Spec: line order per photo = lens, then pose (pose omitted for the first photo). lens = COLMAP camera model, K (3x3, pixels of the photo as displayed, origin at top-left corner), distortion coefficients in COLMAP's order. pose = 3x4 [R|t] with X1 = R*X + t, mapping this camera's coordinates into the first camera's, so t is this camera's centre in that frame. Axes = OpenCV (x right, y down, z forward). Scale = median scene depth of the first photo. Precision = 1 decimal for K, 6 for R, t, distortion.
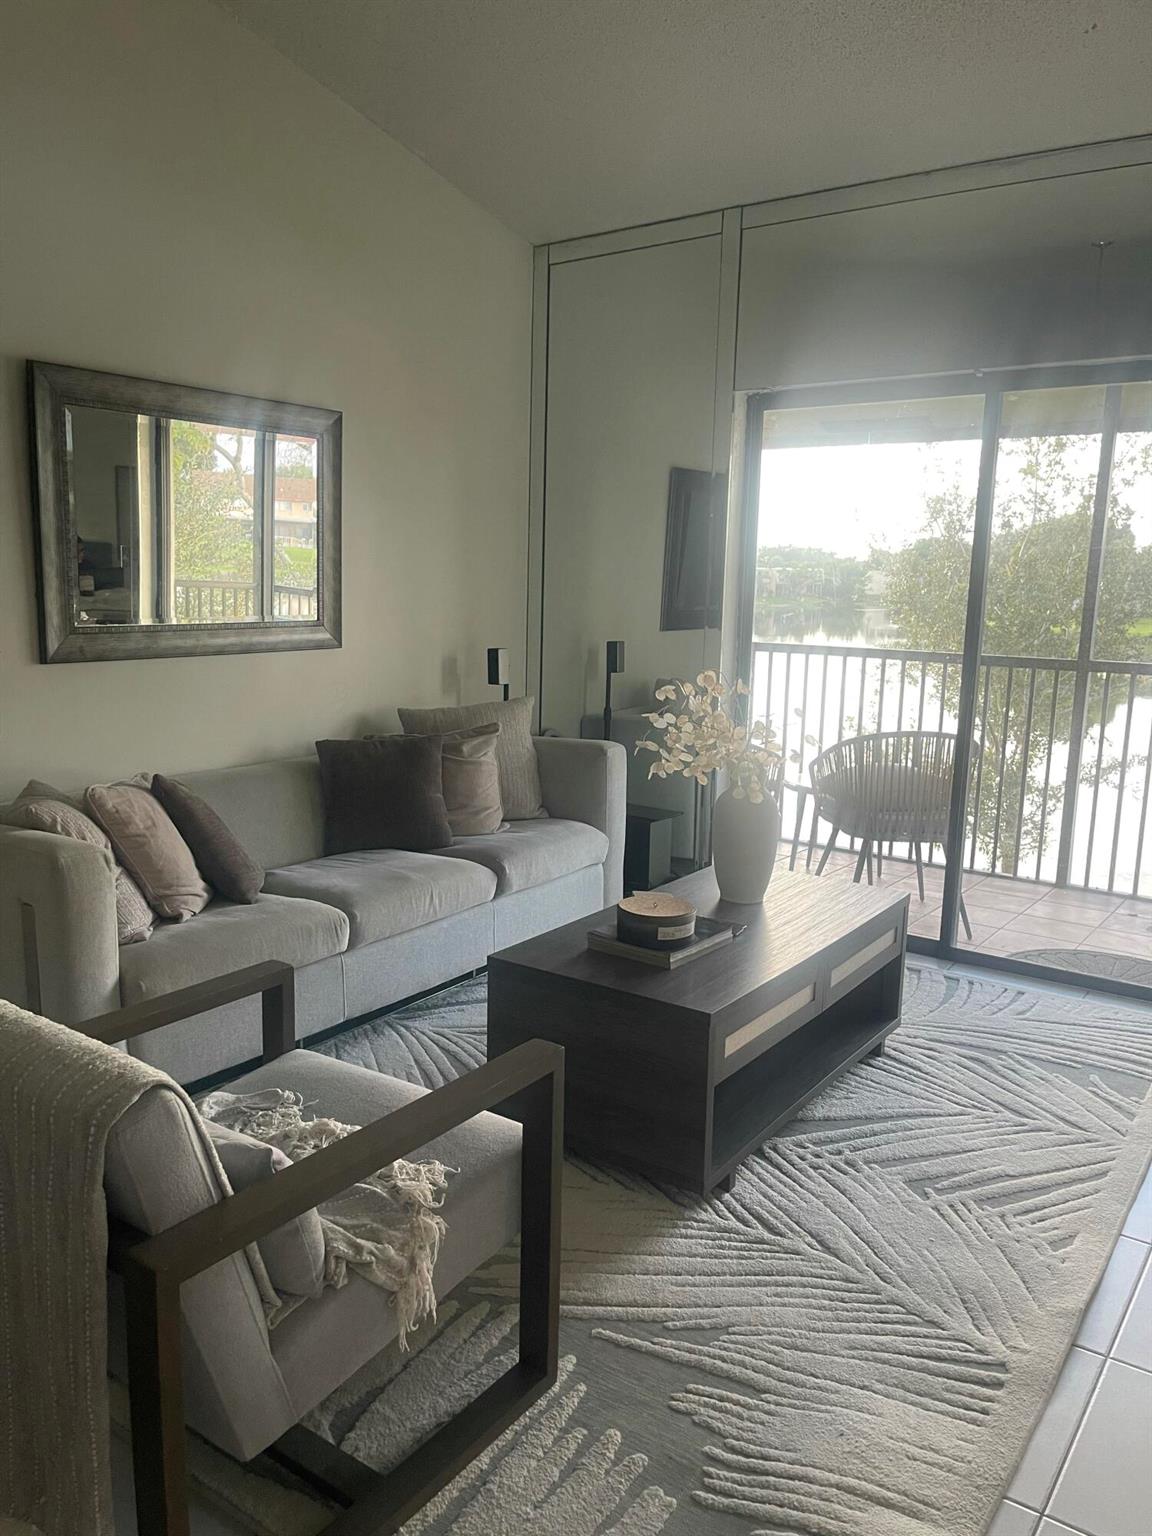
lens RADIAL K [[1167.3, 0, 575.5], [0, 1167.3, 769.4], [0, 0, 1]] dist [0.052748, -0.075373]
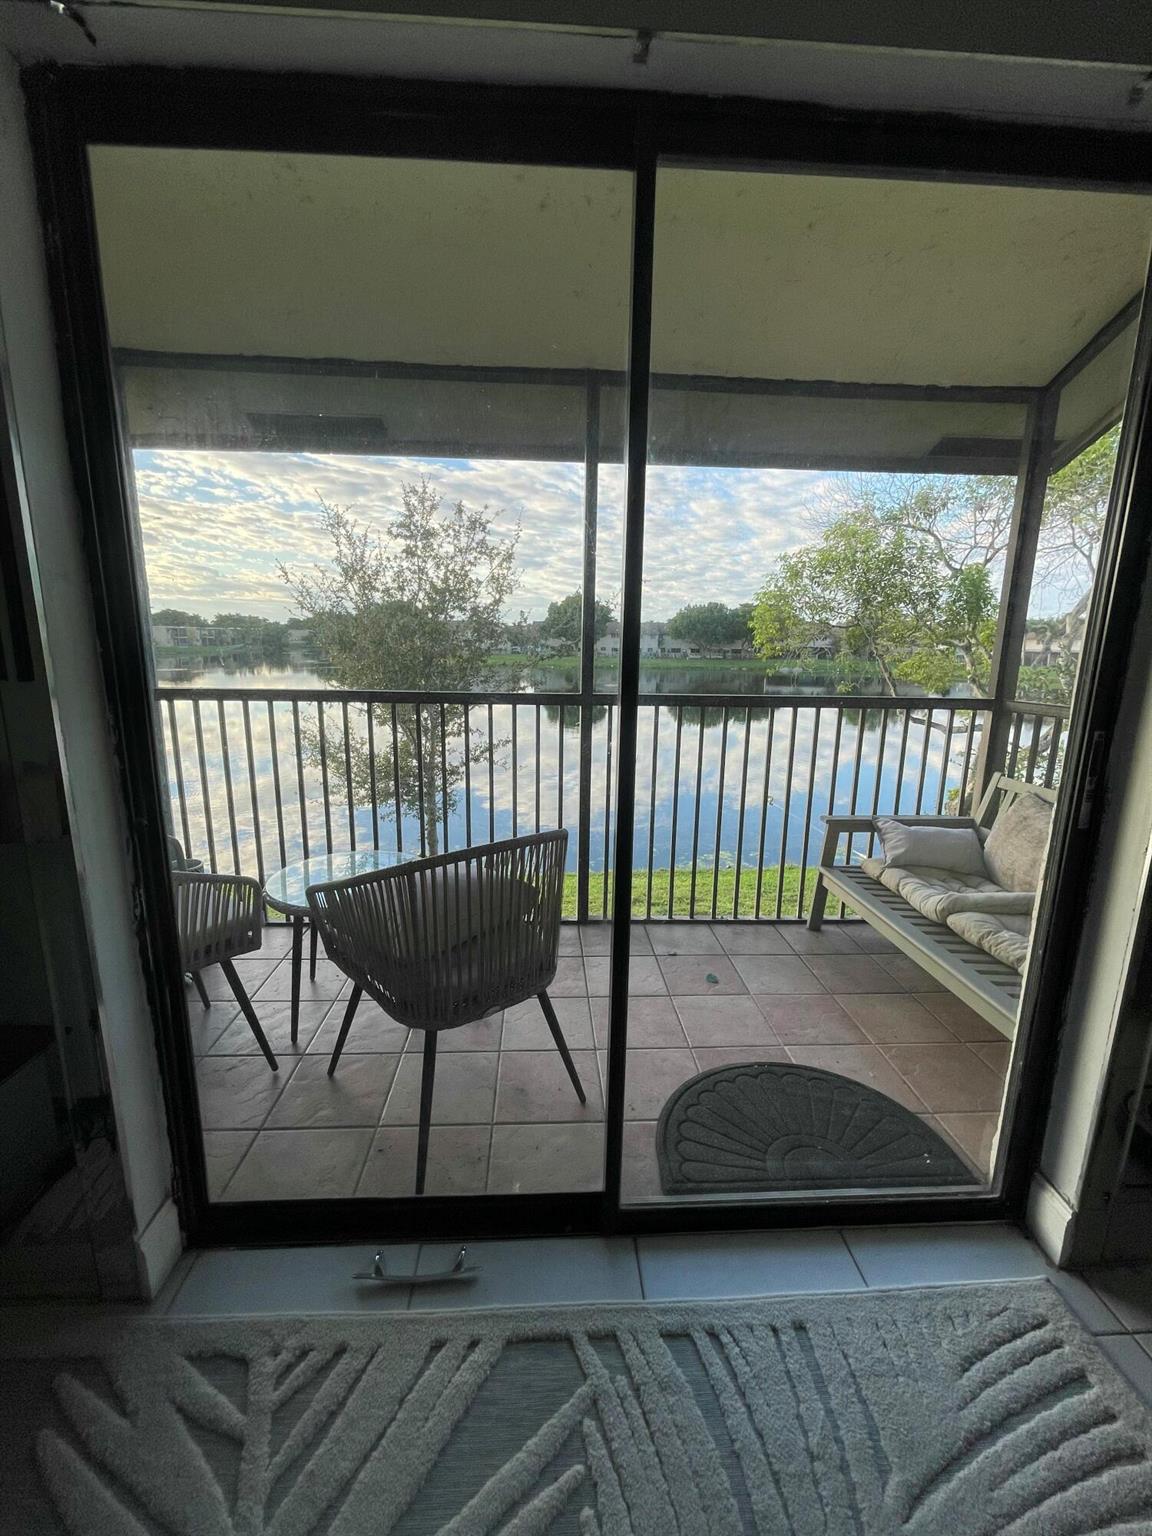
lens RADIAL K [[623.5, 0, 577.1], [0, 623.5, 767.8], [0, 0, 1]] dist [-0.002449, -0.000359]
pose [[0.786203, -0.146929, 0.600247, 0.051407], [0.115973, 0.989146, 0.090222, -0.039111], [-0.606988, -0.001320, 0.794710, 0.275513]]
